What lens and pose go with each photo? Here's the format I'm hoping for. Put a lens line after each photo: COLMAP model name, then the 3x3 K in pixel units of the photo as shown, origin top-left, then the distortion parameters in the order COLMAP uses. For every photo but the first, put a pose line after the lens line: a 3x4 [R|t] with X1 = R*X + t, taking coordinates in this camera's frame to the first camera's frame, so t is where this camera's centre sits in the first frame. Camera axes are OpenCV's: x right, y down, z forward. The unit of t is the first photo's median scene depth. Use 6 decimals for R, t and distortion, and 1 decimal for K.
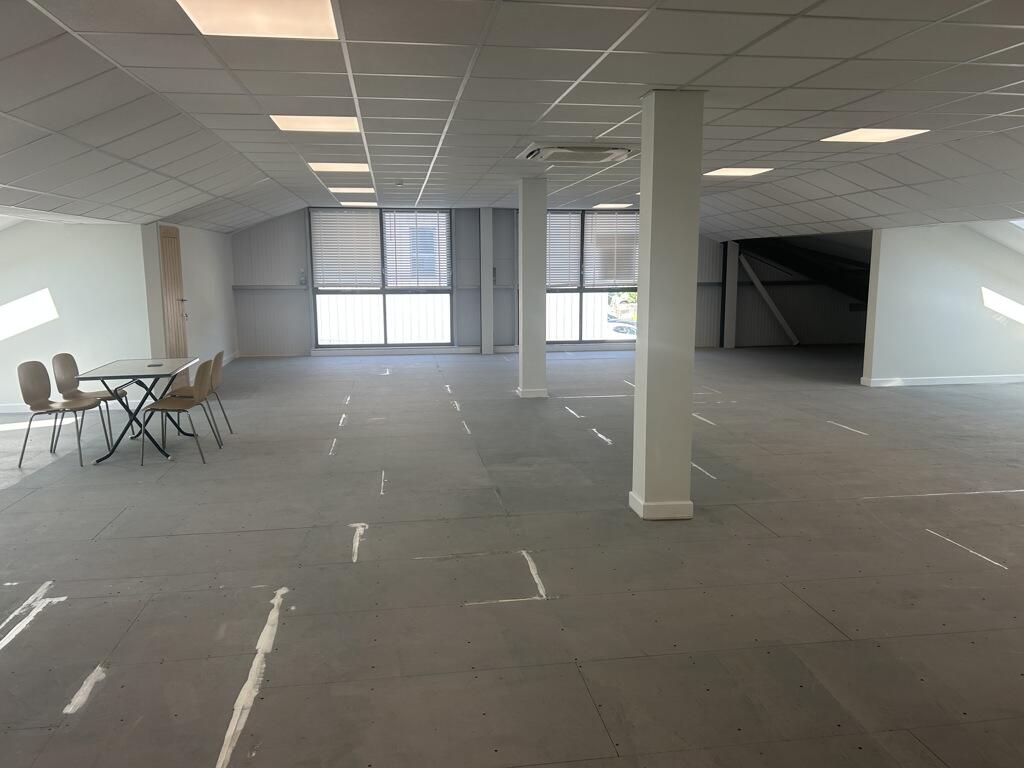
lens RADIAL K [[769.6, 0, 516.2], [0, 769.6, 386.2], [0, 0, 1]] dist [0.053077, -0.049228]
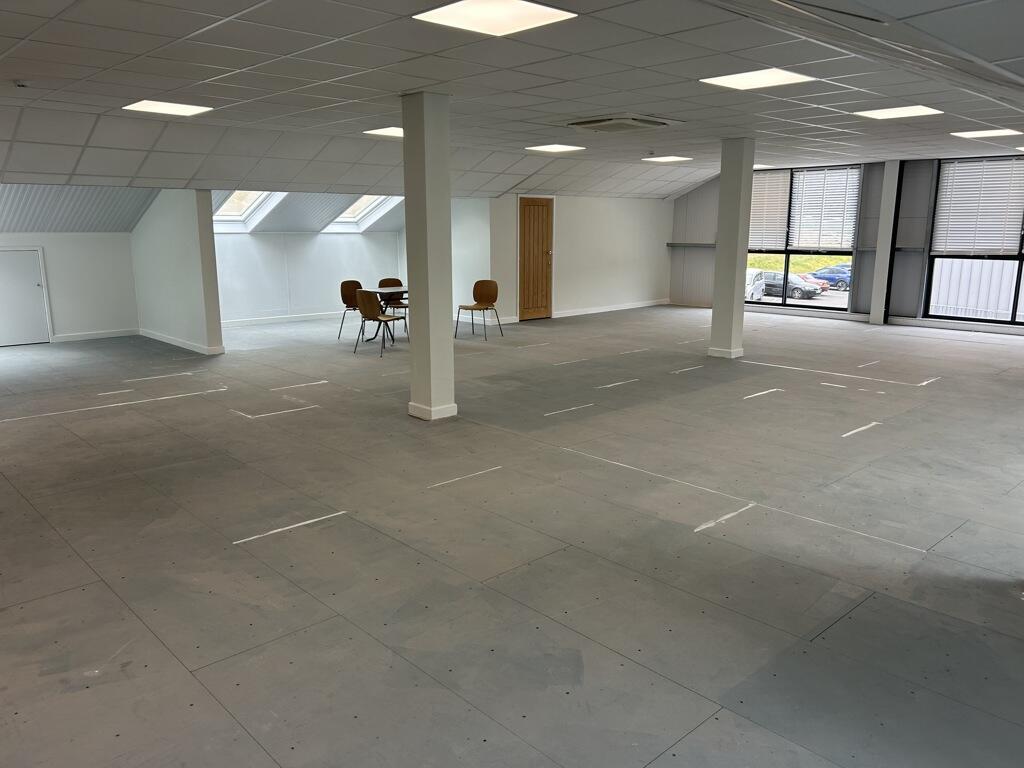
lens RADIAL K [[769.6, 0, 512.9], [0, 769.6, 382.8], [0, 0, 1]] dist [0.053077, -0.049228]
pose [[0.568019, 0.168738, -0.805532, 0.481923], [-0.131878, 0.984771, 0.113291, -0.021153], [0.812381, 0.041880, 0.581622, 0.125873]]
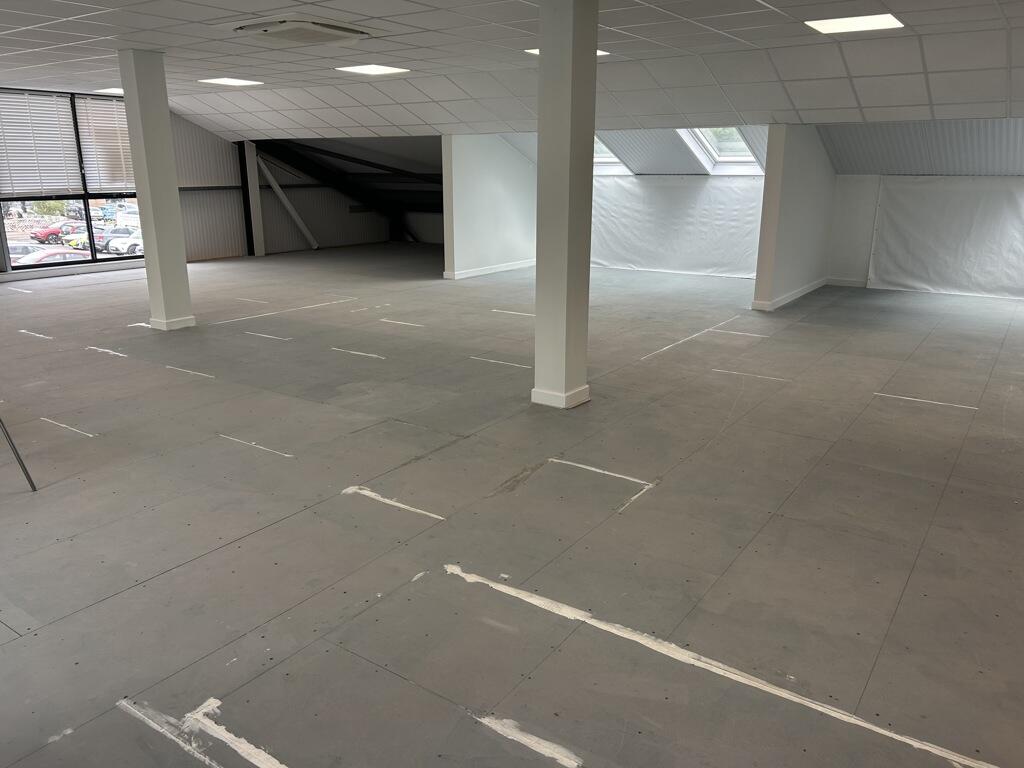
lens RADIAL K [[769.6, 0, 515.5], [0, 769.6, 376.9], [0, 0, 1]] dist [0.053077, -0.049228]
pose [[0.685676, -0.184161, 0.704225, -0.222574], [0.107811, 0.982489, 0.151958, -0.014857], [-0.719879, -0.028270, 0.693524, 0.109638]]
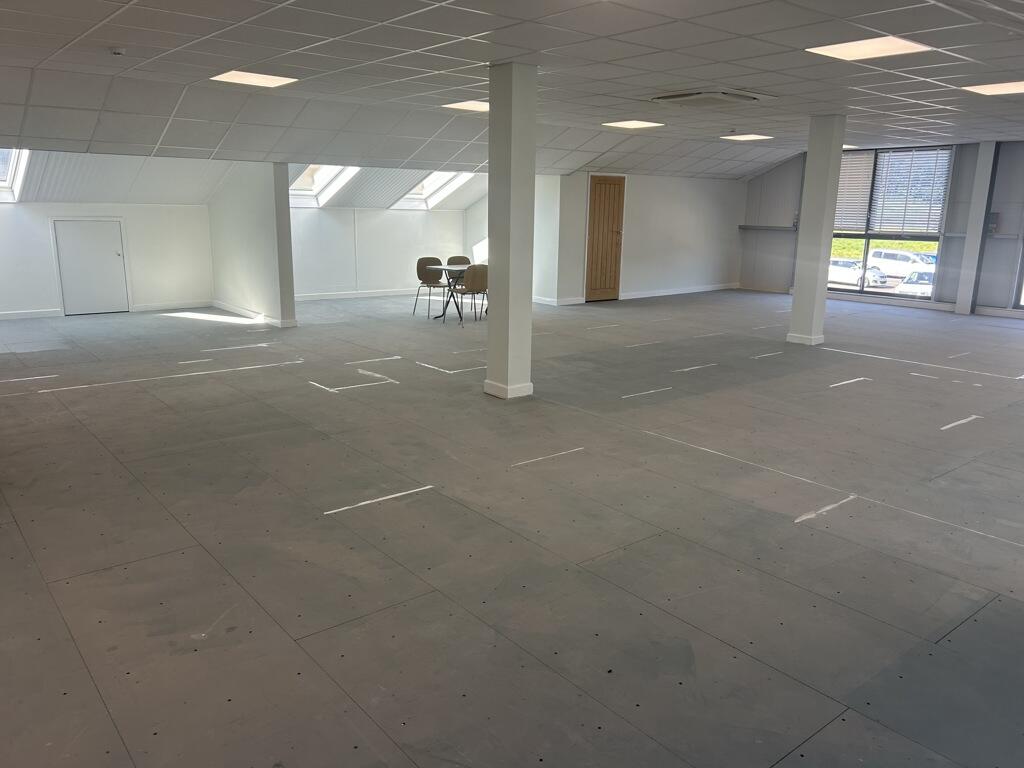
lens RADIAL K [[769.6, 0, 516.3], [0, 769.6, 384.4], [0, 0, 1]] dist [0.053077, -0.049228]
pose [[0.511108, 0.205950, -0.834478, 0.467979], [-0.153339, 0.977142, 0.147241, -0.016542], [0.845728, 0.052702, 0.531005, 0.116989]]
